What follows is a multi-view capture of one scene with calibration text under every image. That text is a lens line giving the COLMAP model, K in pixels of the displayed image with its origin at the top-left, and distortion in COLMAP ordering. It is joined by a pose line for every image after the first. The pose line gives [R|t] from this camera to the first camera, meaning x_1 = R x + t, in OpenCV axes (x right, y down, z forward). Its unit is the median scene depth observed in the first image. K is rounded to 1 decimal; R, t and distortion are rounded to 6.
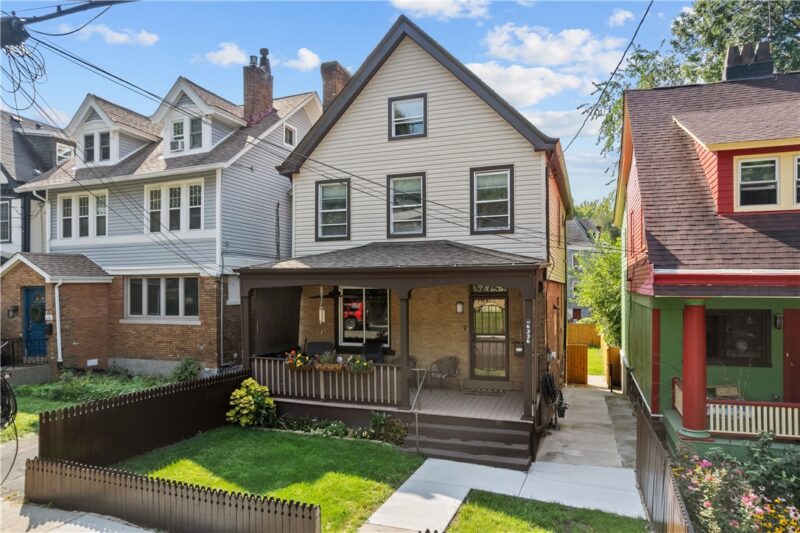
lens RADIAL K [[524.7, 0, 418.6], [0, 524.7, 293.3], [0, 0, 1]] dist [-0.049590, 0.061197]
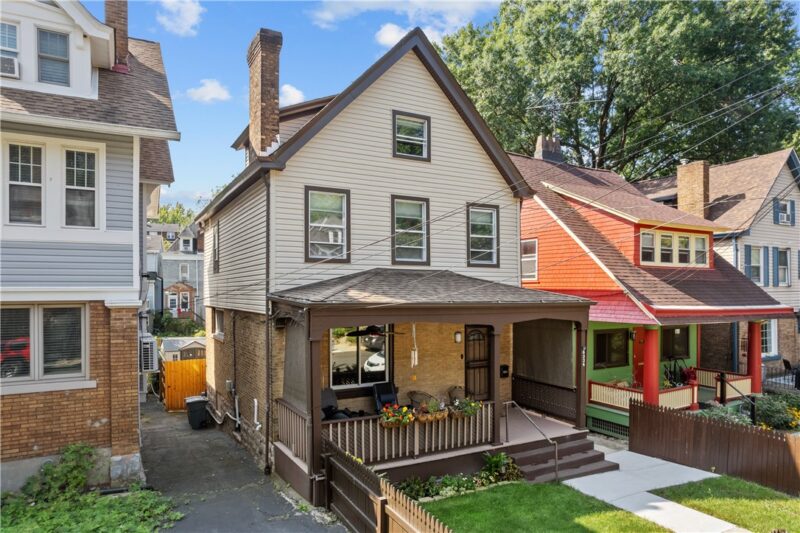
lens RADIAL K [[524.7, 0, 418.6], [0, 524.7, 293.3], [0, 0, 1]] dist [-0.049590, 0.061197]
pose [[0.654751, 0.004221, 0.755833, -0.727683], [-0.000030, 0.999985, -0.005558, -0.051155], [-0.755845, 0.003616, 0.654741, 0.380067]]
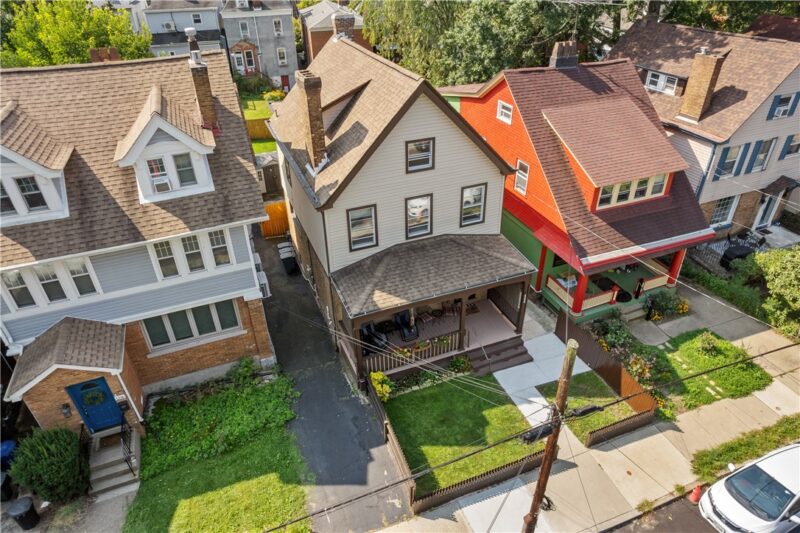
lens RADIAL K [[510.9, 0, 421.5], [0, 510.9, 265.3], [0, 0, 1]] dist [0.001444, 0.002743]
pose [[0.740113, -0.360280, 0.567830, -0.840725], [-0.010268, 0.838226, 0.545226, -0.804825], [-0.672404, -0.409360, 0.616683, 0.109630]]
